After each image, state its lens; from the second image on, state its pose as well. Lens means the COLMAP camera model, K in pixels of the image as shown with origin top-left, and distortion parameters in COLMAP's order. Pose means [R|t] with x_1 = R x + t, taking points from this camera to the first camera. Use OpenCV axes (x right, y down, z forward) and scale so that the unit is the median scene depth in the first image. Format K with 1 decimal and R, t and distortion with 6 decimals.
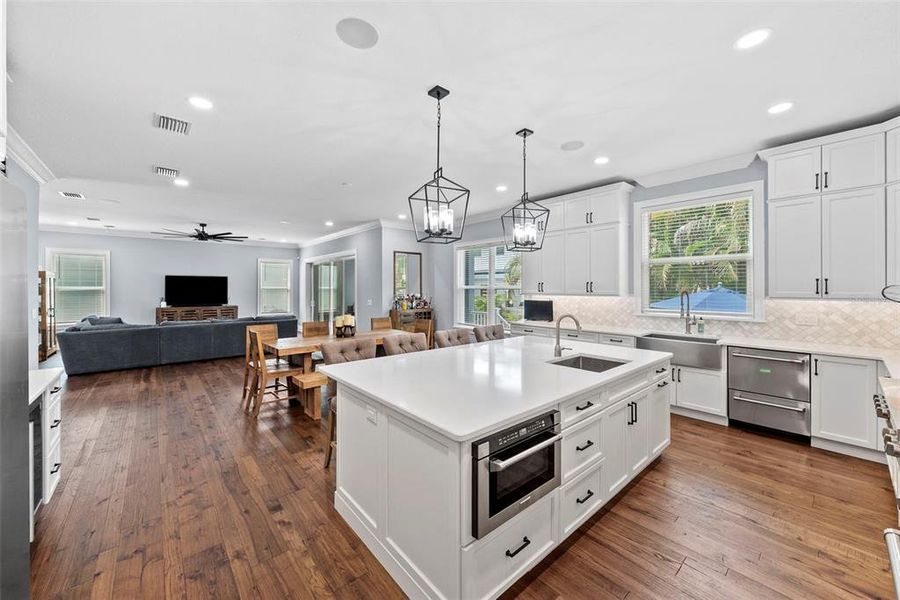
lens RADIAL K [[634.1, 0, 449.4], [0, 634.1, 294.2], [0, 0, 1]] dist [0.008406, 0.002481]
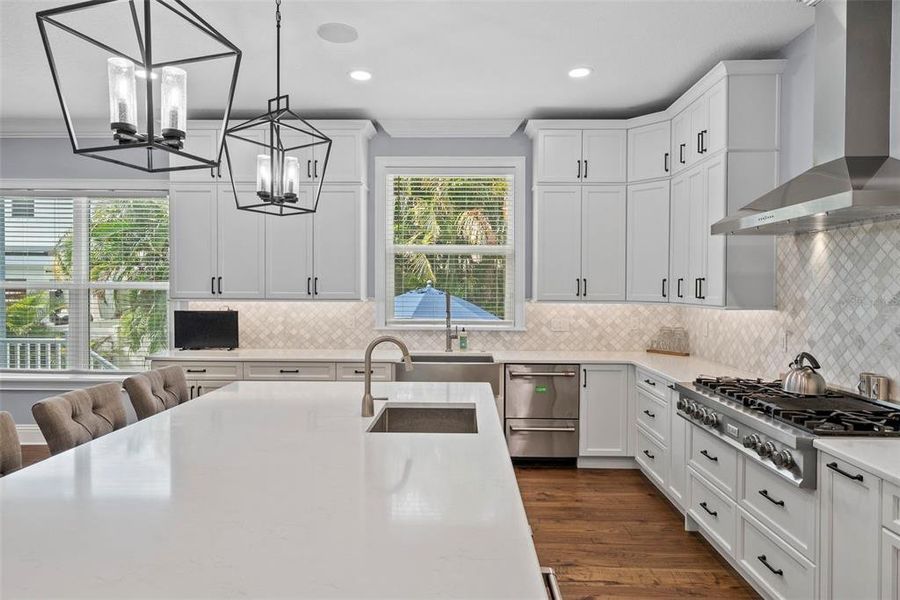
lens RADIAL K [[634.1, 0, 452.0], [0, 634.1, 299.8], [0, 0, 1]] dist [0.008406, 0.002481]
pose [[0.482524, -0.013026, 0.875786, -0.261424], [0.002851, 0.999907, 0.013301, -0.006675], [-0.875878, -0.003921, 0.482517, 0.666837]]
